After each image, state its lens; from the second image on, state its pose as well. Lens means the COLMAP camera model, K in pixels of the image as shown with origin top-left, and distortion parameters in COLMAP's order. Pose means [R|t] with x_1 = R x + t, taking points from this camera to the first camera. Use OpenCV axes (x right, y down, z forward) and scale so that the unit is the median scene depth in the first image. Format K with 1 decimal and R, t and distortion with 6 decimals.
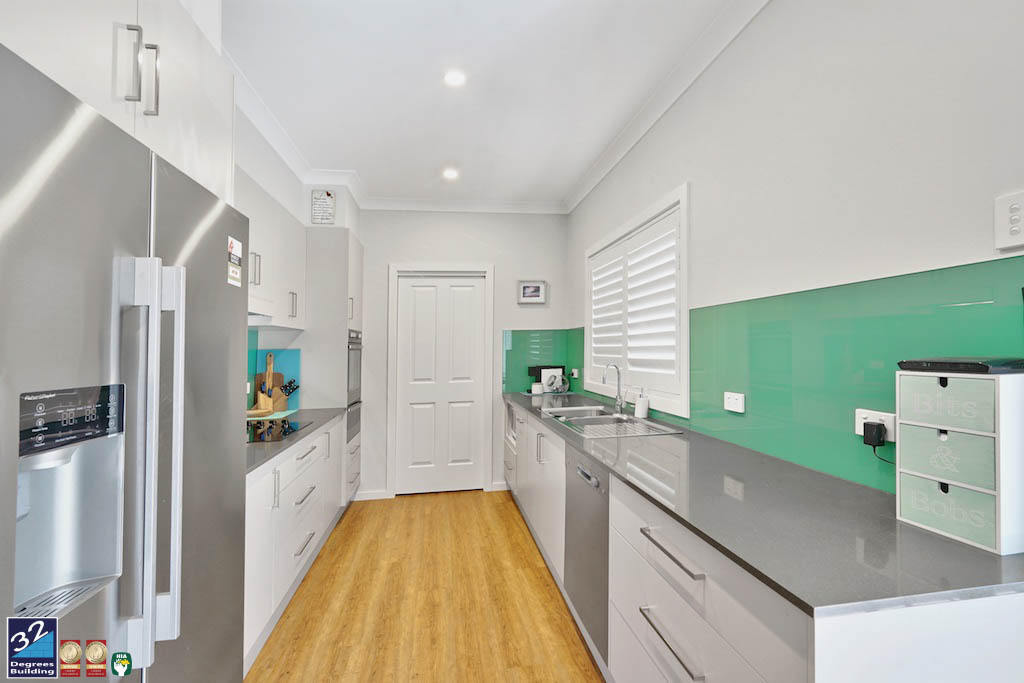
lens RADIAL K [[453.1, 0, 514.5], [0, 453.1, 343.0], [0, 0, 1]] dist [-0.004404, 0.000457]
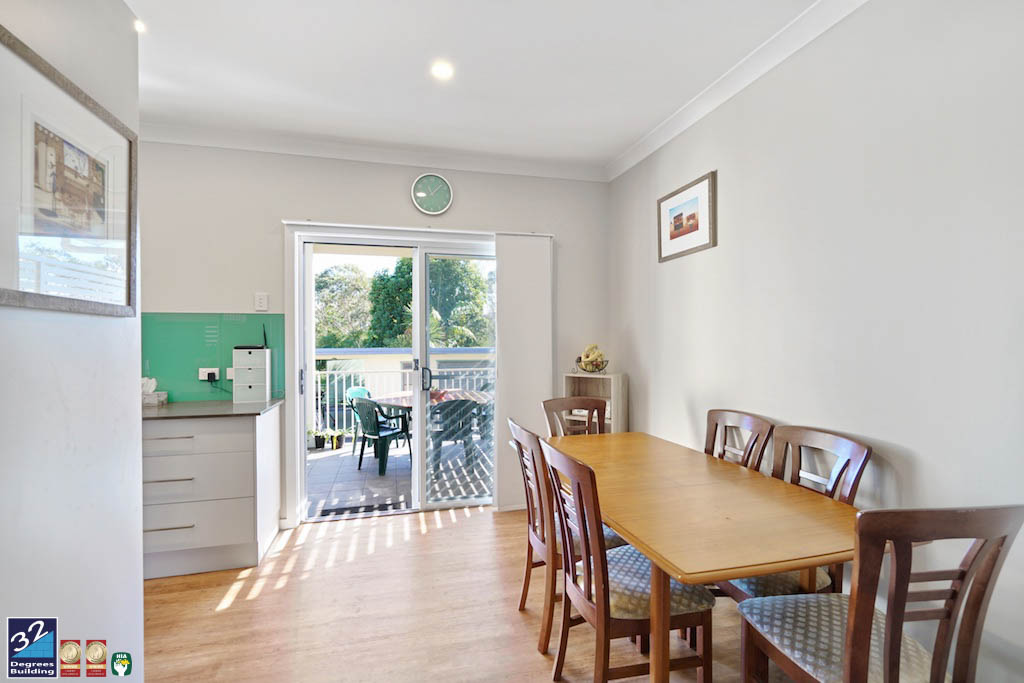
lens RADIAL K [[453.1, 0, 514.5], [0, 453.1, 343.0], [0, 0, 1]] dist [-0.004404, 0.000457]
pose [[-0.098796, -0.002932, 0.995103, -2.125550], [-0.007685, 0.999968, 0.002184, 0.000206], [-0.995078, -0.007432, -0.098815, -0.447087]]
